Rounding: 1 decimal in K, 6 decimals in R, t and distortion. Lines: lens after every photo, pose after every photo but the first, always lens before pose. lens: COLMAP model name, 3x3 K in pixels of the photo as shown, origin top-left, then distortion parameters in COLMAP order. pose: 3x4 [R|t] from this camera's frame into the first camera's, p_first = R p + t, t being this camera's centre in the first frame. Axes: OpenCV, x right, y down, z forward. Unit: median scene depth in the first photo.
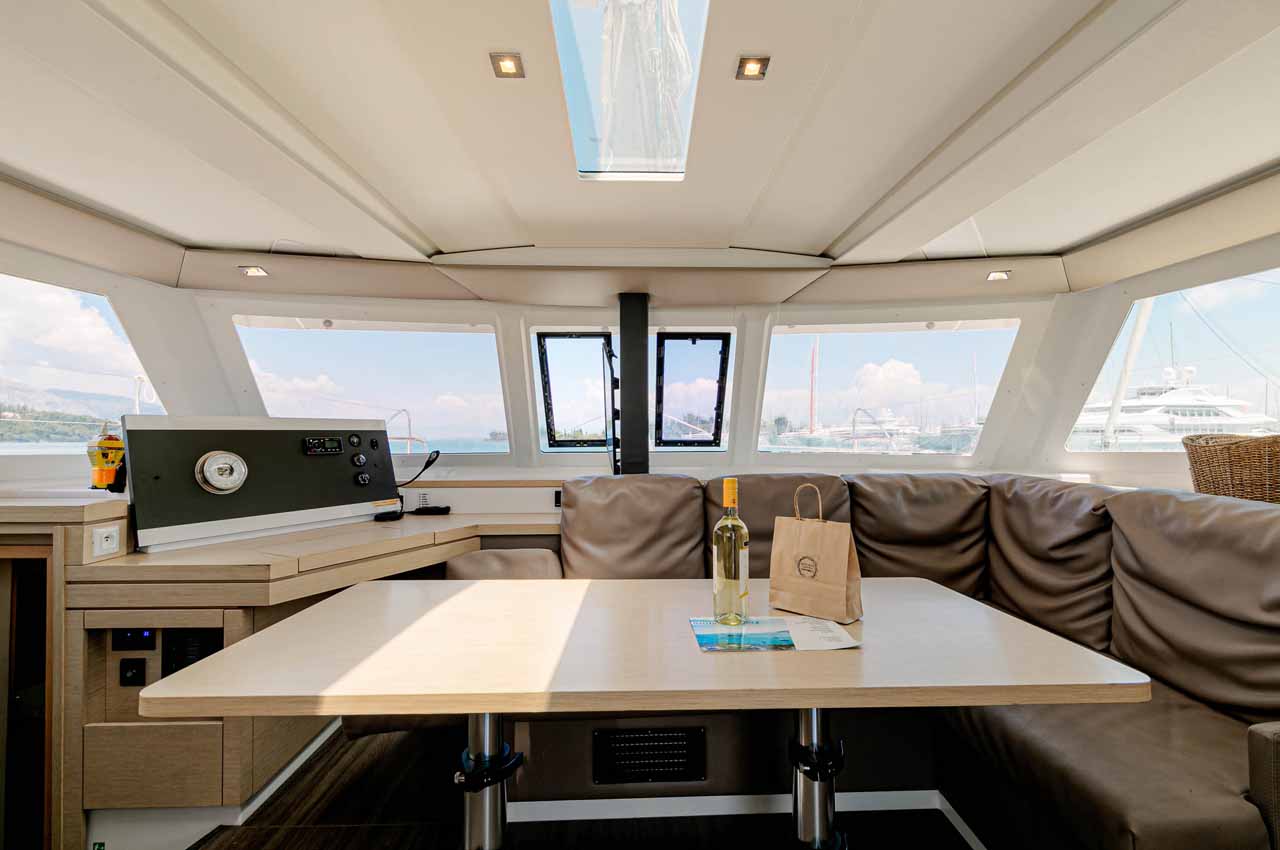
lens RADIAL K [[574.4, 0, 651.2], [0, 574.4, 427.9], [0, 0, 1]] dist [0.001232, 0.000276]
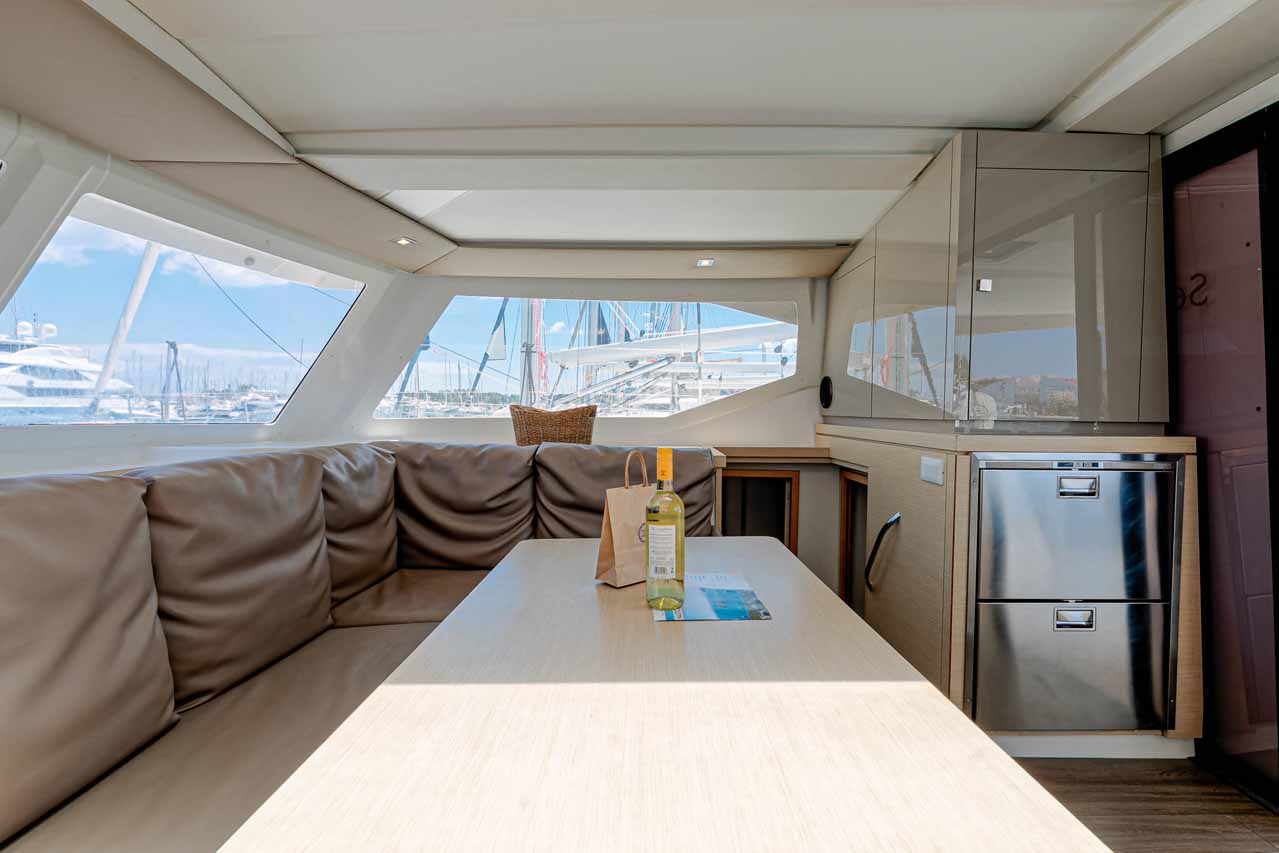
lens RADIAL K [[582.7, 0, 670.8], [0, 582.7, 427.6], [0, 0, 1]] dist [0.000207, -0.000048]
pose [[-0.012999, -0.023989, 0.999628, -0.422411], [-0.036476, 0.999058, 0.023501, 0.015852], [-0.999250, -0.036157, -0.013862, 0.544741]]
